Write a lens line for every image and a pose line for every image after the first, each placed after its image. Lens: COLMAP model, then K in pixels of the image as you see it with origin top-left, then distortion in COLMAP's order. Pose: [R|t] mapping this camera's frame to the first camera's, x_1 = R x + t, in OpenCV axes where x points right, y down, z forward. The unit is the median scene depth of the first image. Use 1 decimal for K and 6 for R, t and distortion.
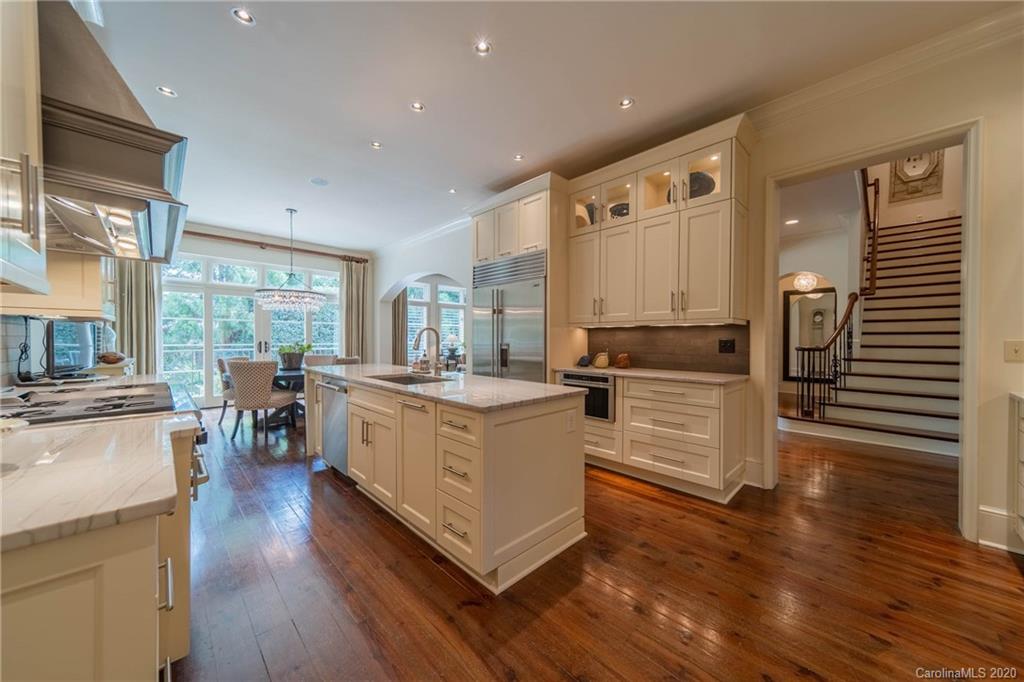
lens RADIAL K [[360.7, 0, 511.8], [0, 360.7, 342.4], [0, 0, 1]] dist [0.009101, -0.000400]
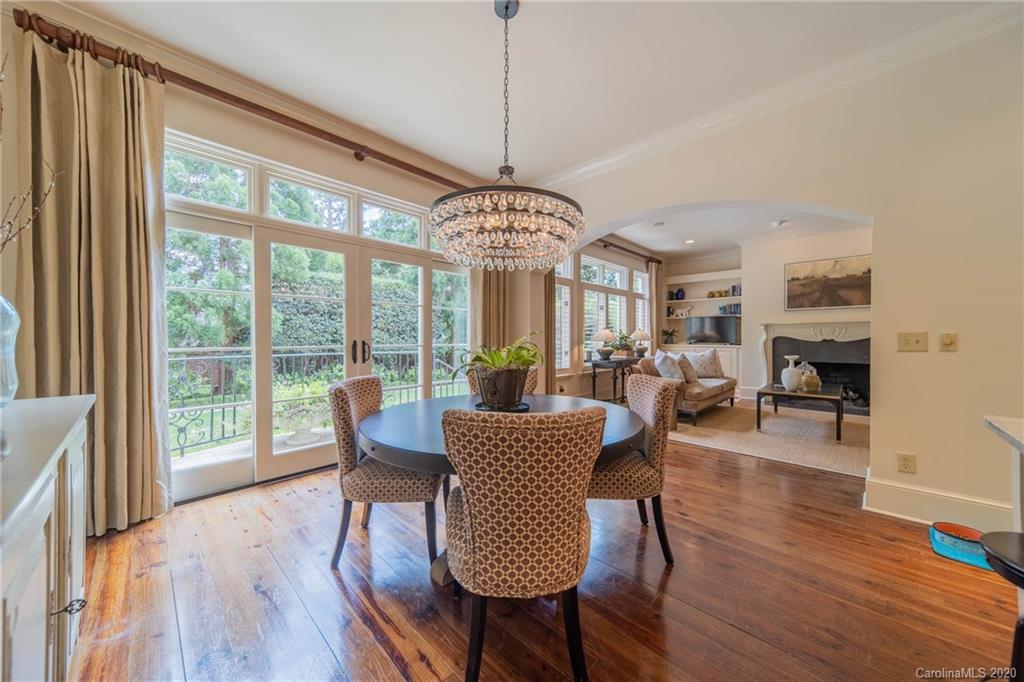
lens RADIAL K [[360.7, 0, 518.1], [0, 360.7, 341.3], [0, 0, 1]] dist [0.009101, -0.000400]
pose [[0.999293, -0.002815, 0.037481, -0.479389], [0.002846, 0.999996, -0.000777, -0.000340], [-0.037478, 0.000883, 0.999297, 0.476194]]
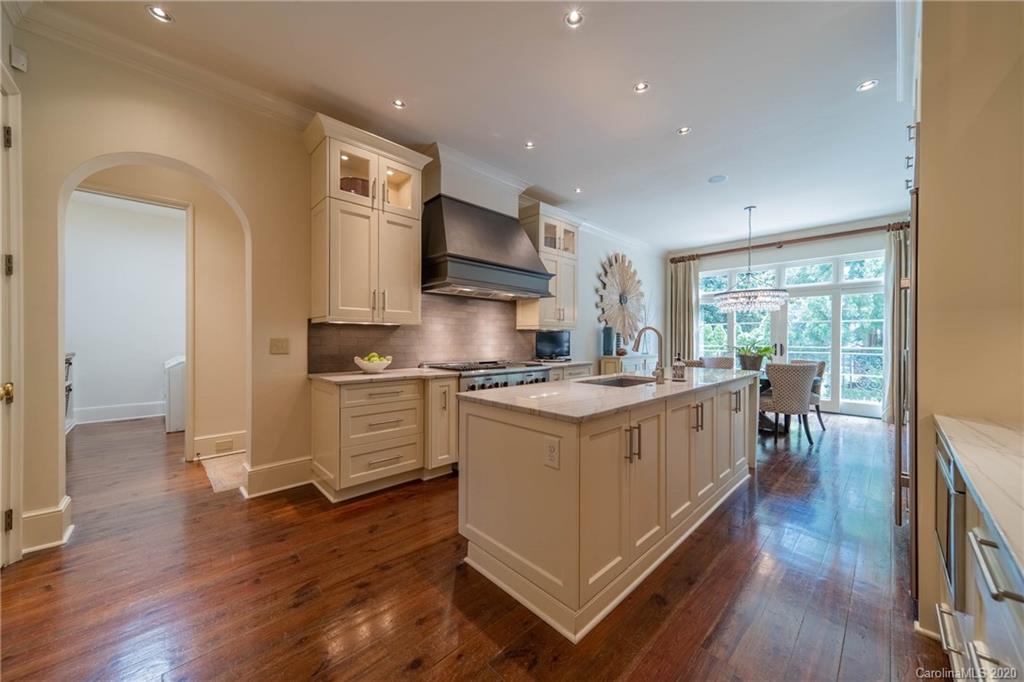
lens RADIAL K [[360.7, 0, 513.9], [0, 360.7, 339.8], [0, 0, 1]] dist [0.009101, -0.000400]
pose [[-0.003177, 0.000003, -0.999995, 0.282885], [-0.015242, 0.999884, 0.000051, -0.002377], [0.999879, 0.015242, -0.003177, 0.295333]]
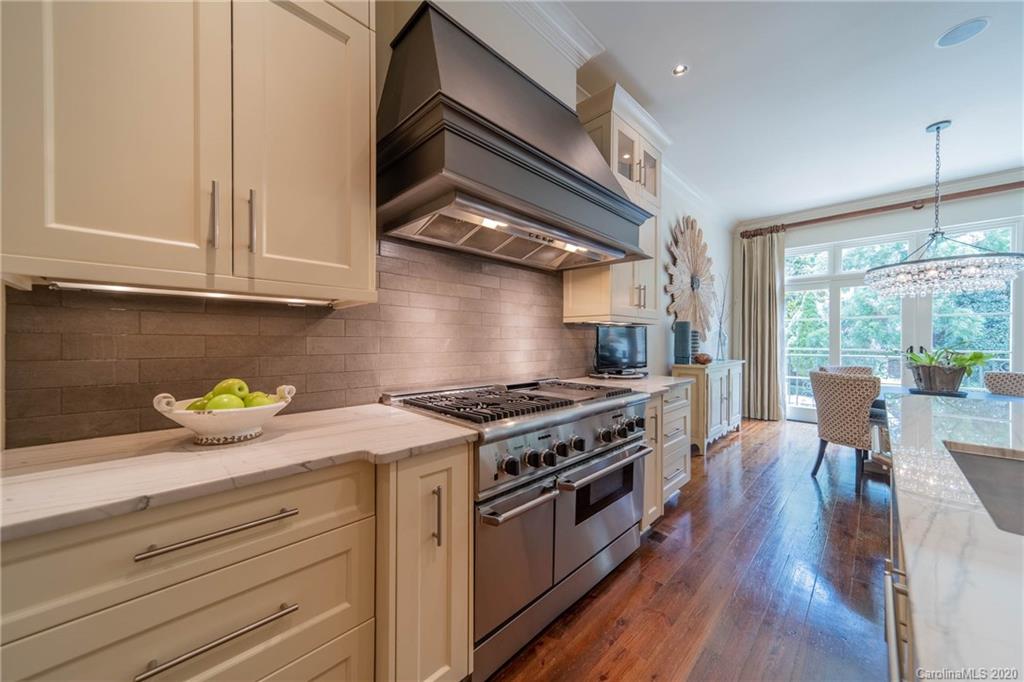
lens RADIAL K [[360.7, 0, 513.0], [0, 360.7, 341.5], [0, 0, 1]] dist [0.009101, -0.000400]
pose [[0.011446, 0.002667, -0.999931, -0.014179], [-0.014825, 0.999887, 0.002498, -0.002051], [0.999825, 0.014795, 0.011484, 0.238022]]
